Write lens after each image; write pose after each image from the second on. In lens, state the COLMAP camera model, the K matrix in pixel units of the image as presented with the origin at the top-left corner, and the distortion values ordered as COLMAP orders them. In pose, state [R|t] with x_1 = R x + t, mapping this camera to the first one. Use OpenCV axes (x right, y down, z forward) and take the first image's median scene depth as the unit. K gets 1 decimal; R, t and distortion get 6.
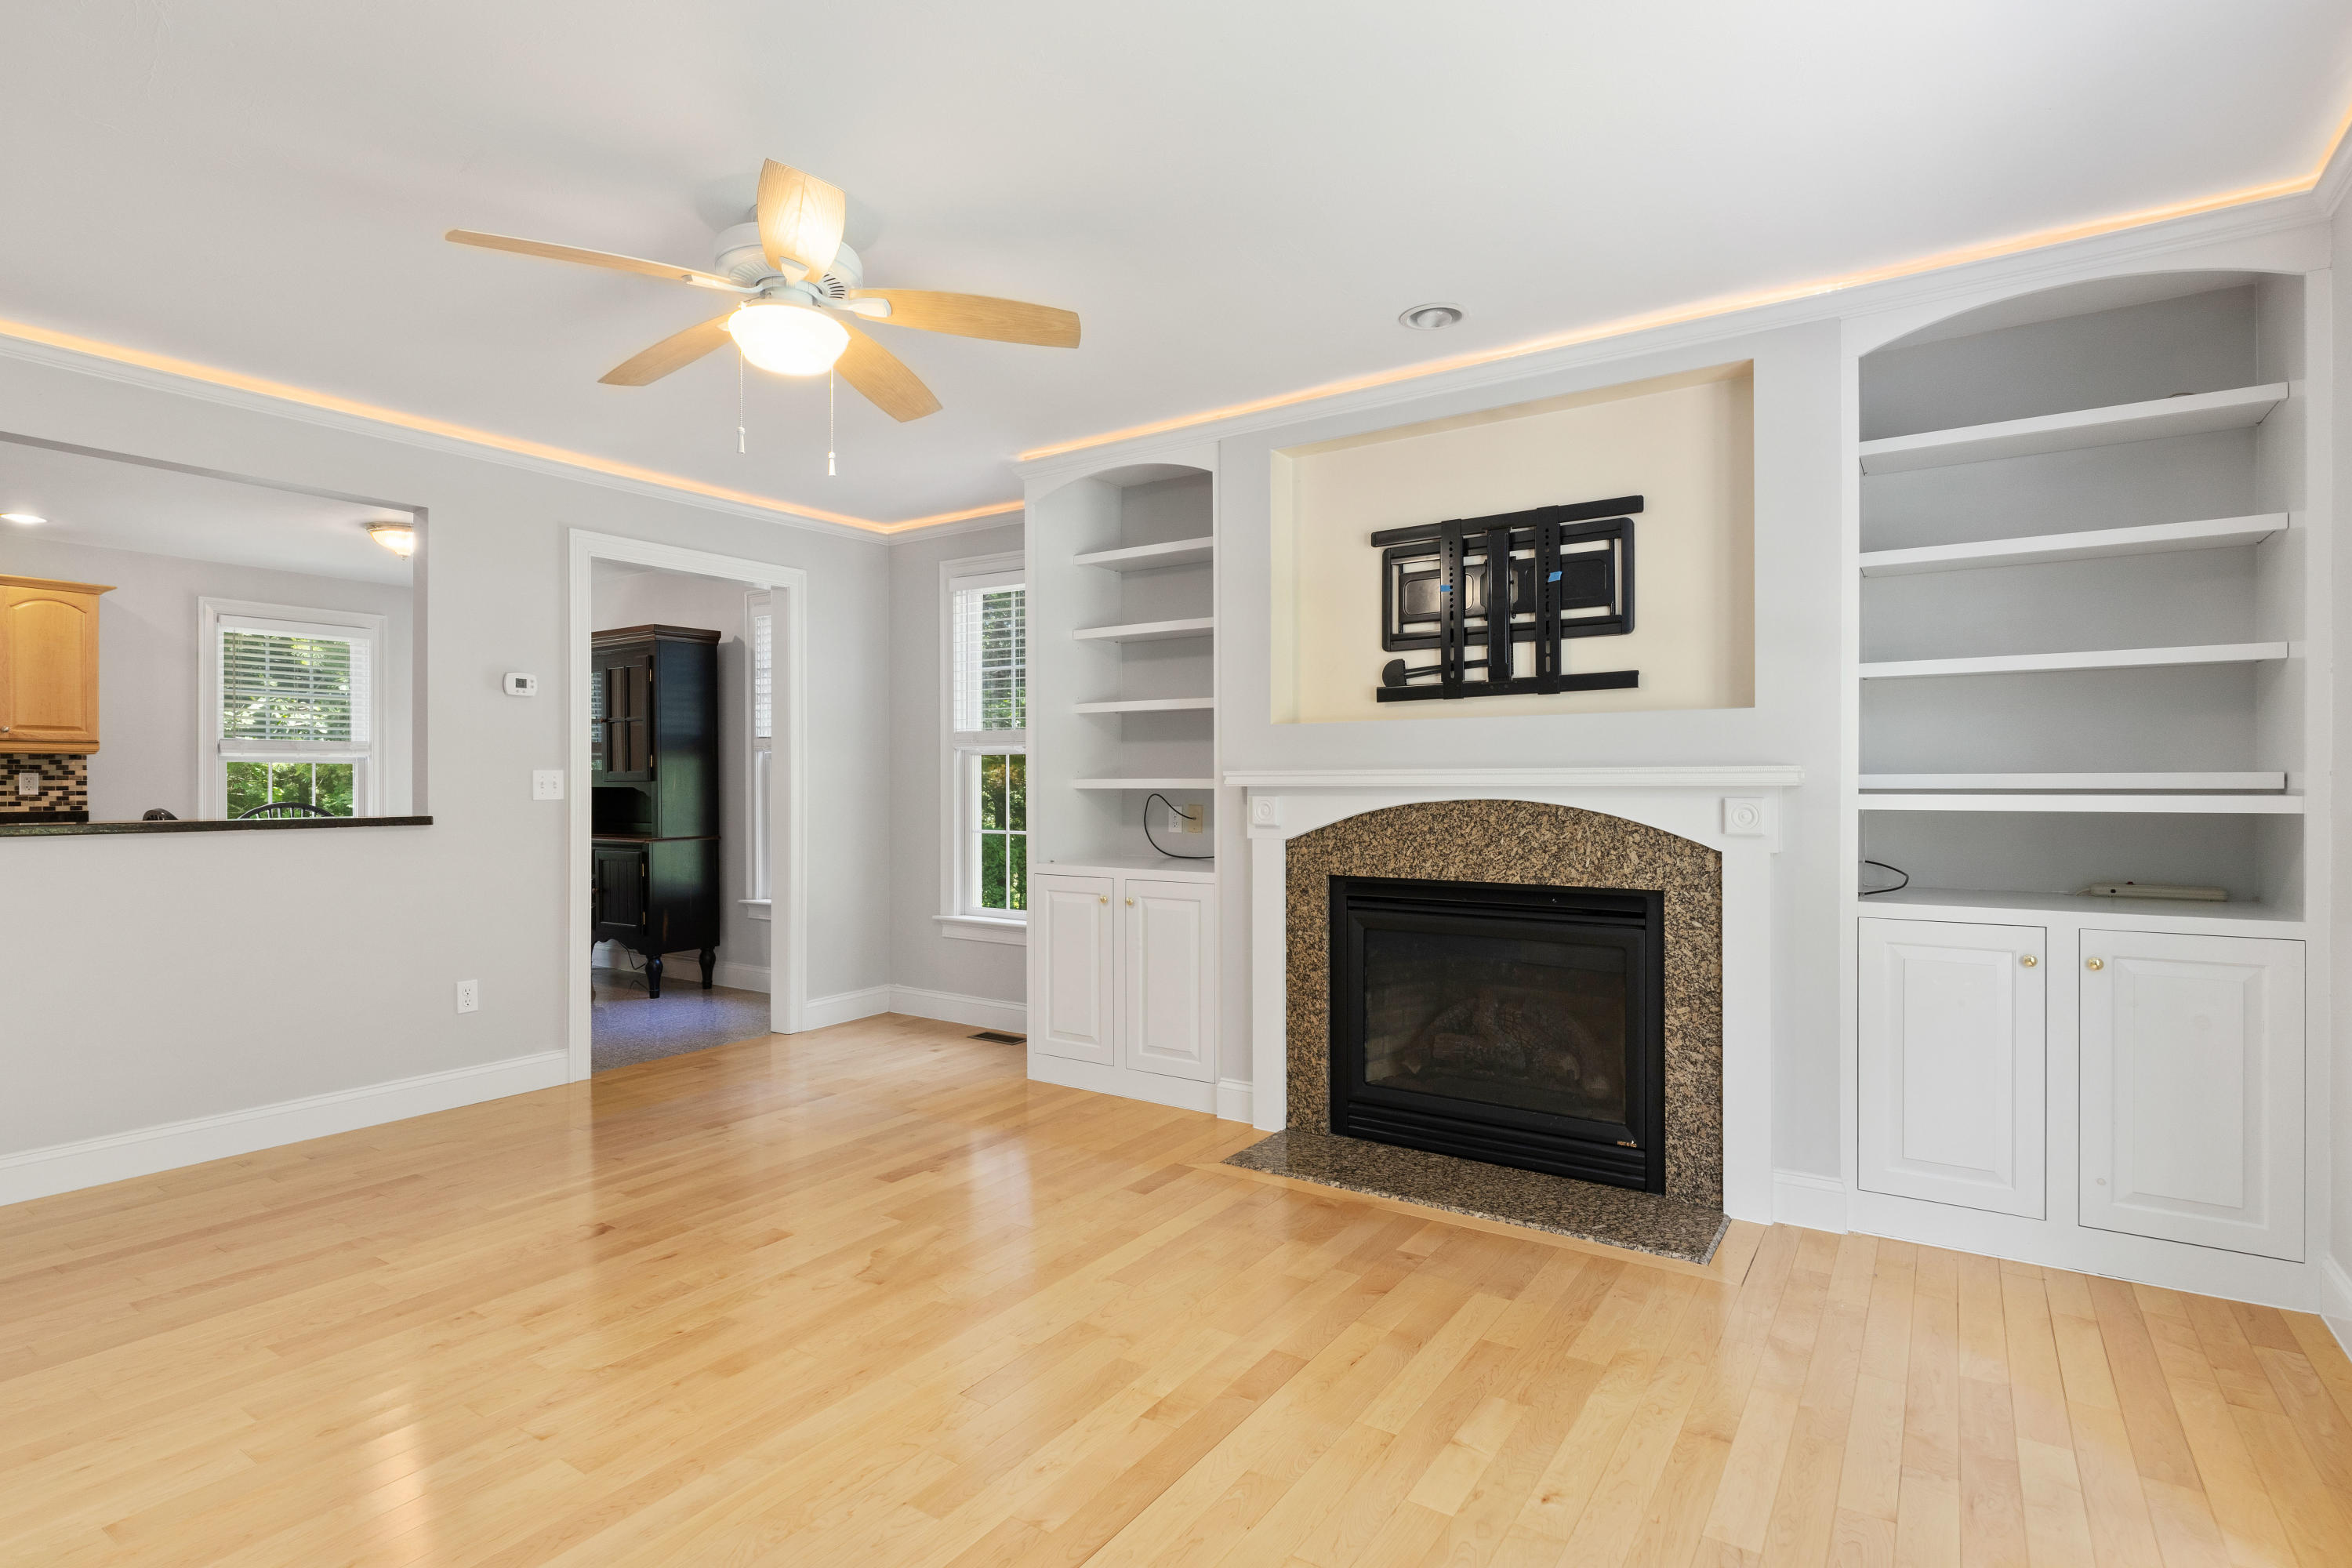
lens RADIAL K [[1126.4, 0, 1180.8], [0, 1126.4, 790.2], [0, 0, 1]] dist [-0.002977, -0.001250]
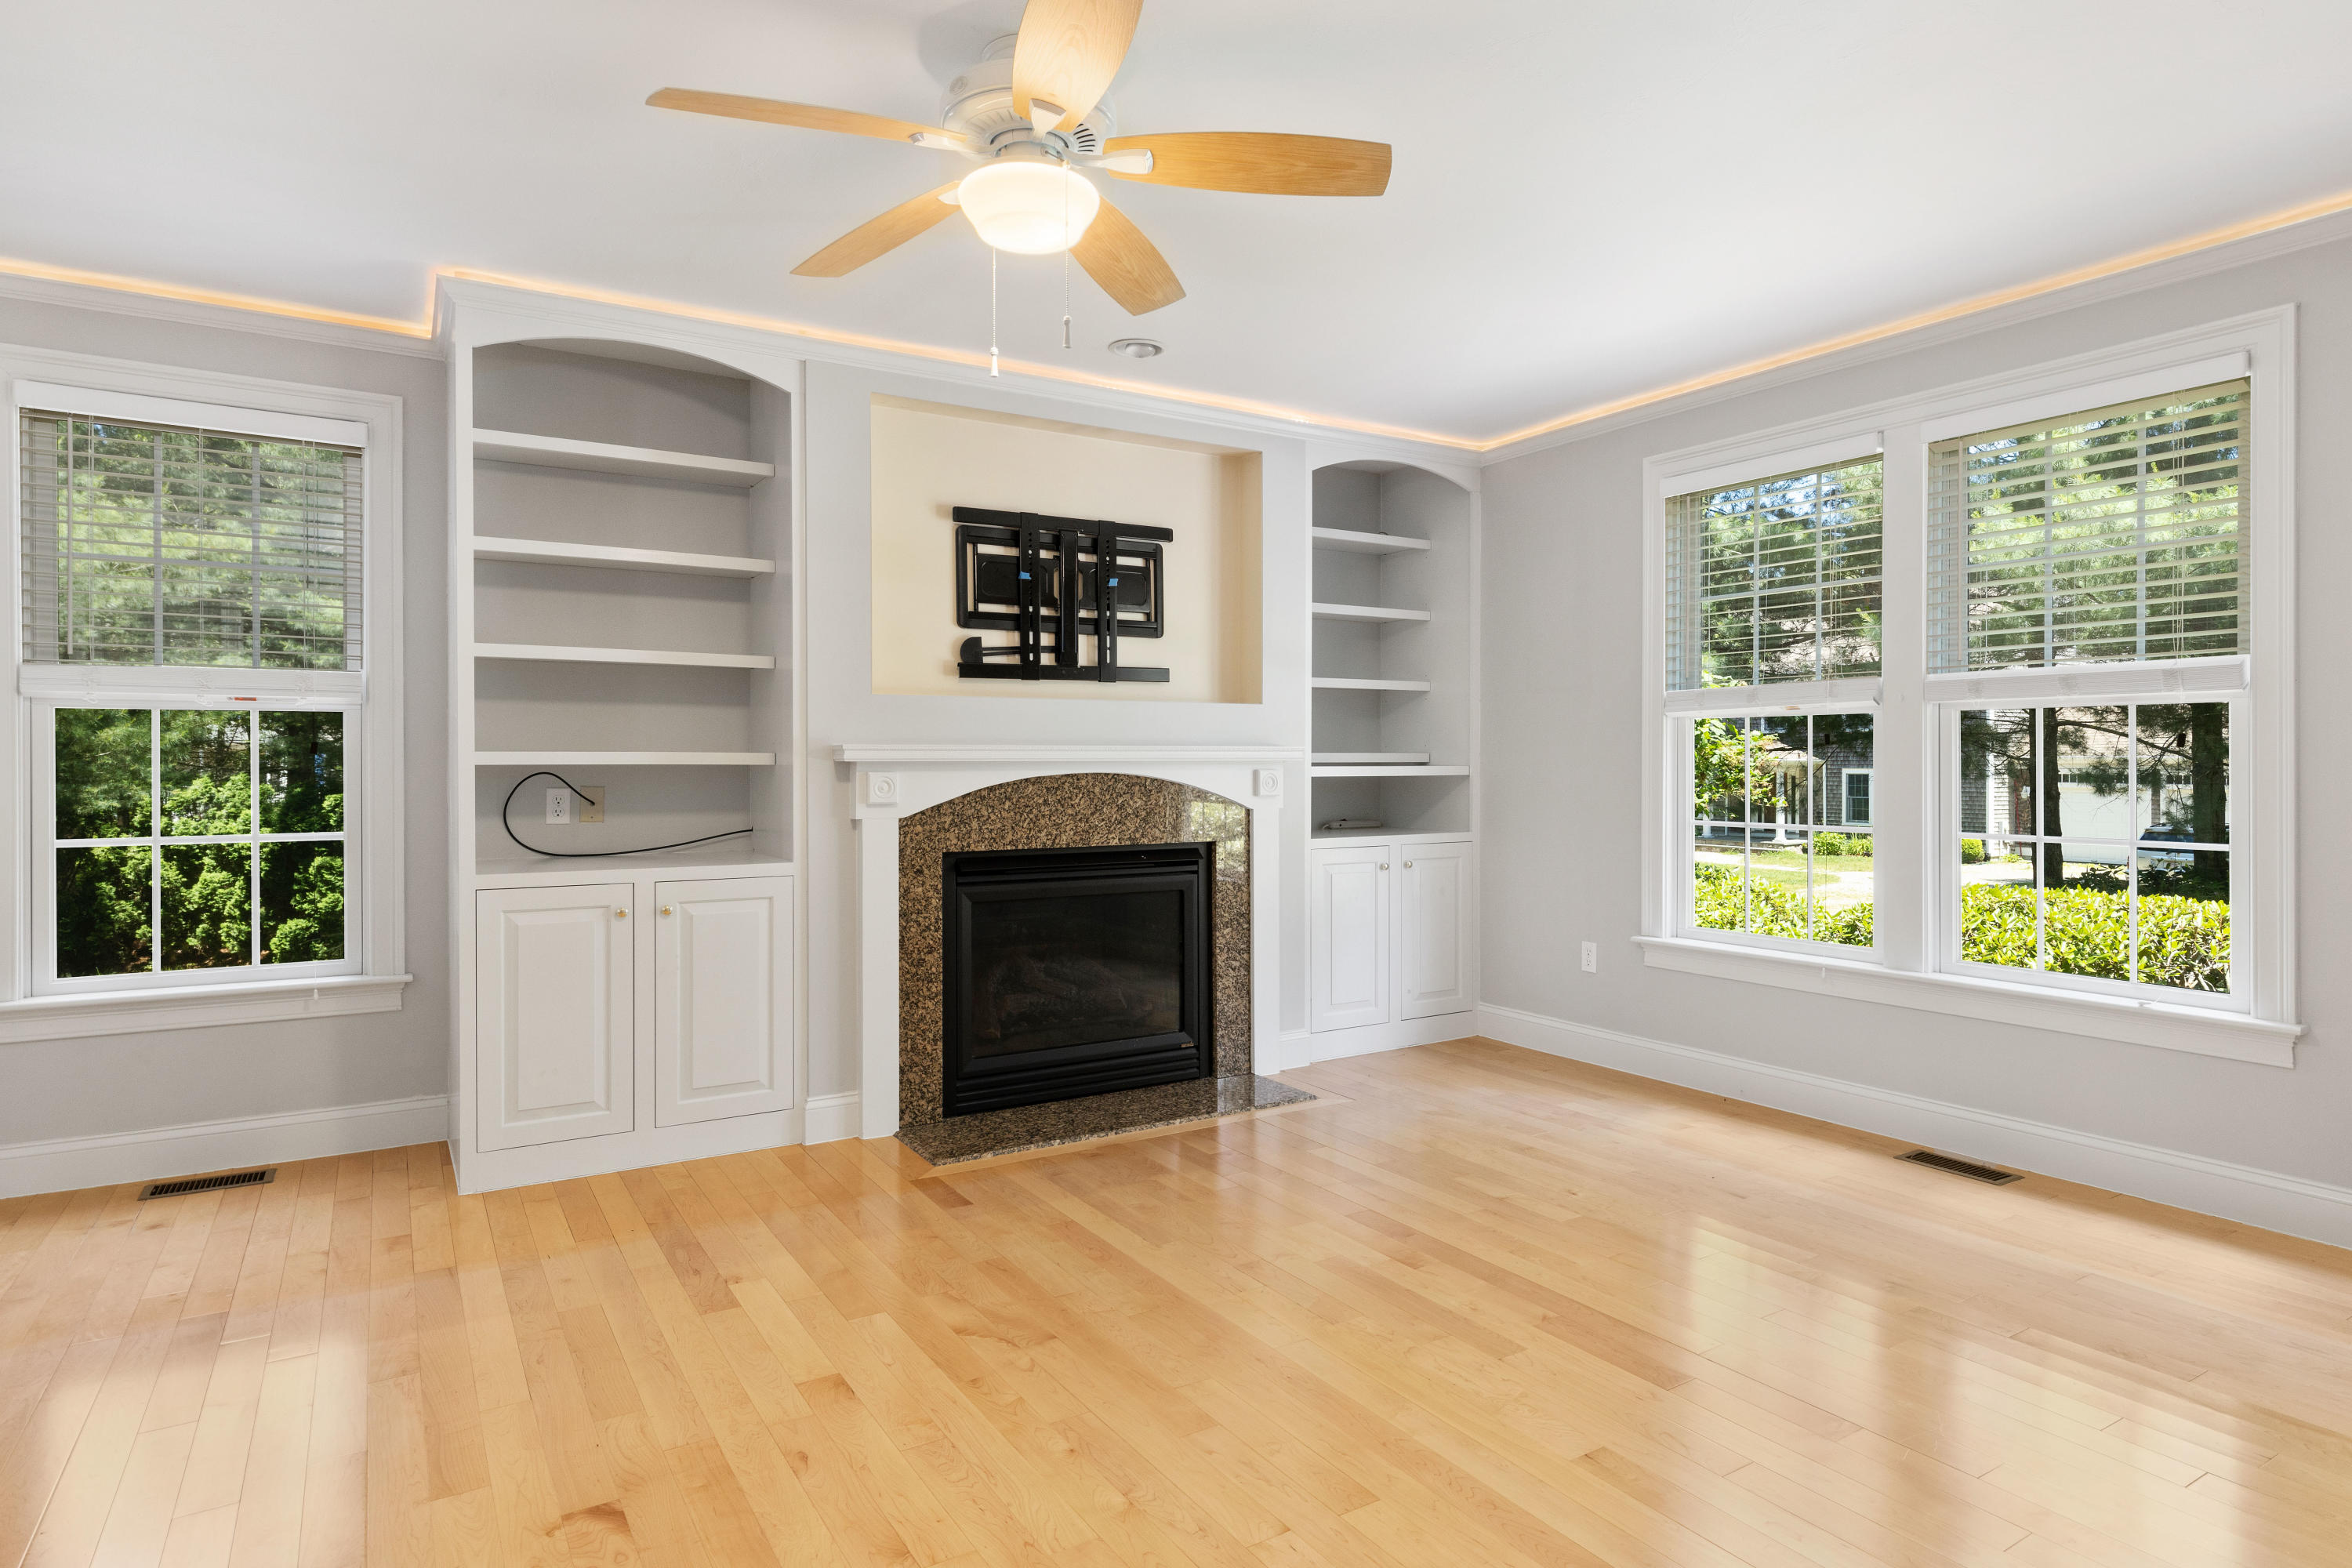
lens RADIAL K [[1249.3, 0, 1187.0], [0, 1249.3, 771.8], [0, 0, 1]] dist [-0.000506, -0.002298]
pose [[0.433845, -0.006609, 0.900964, -0.772299], [0.005976, 0.999972, 0.004458, 0.002079], [-0.900968, 0.003450, 0.433872, 0.352672]]
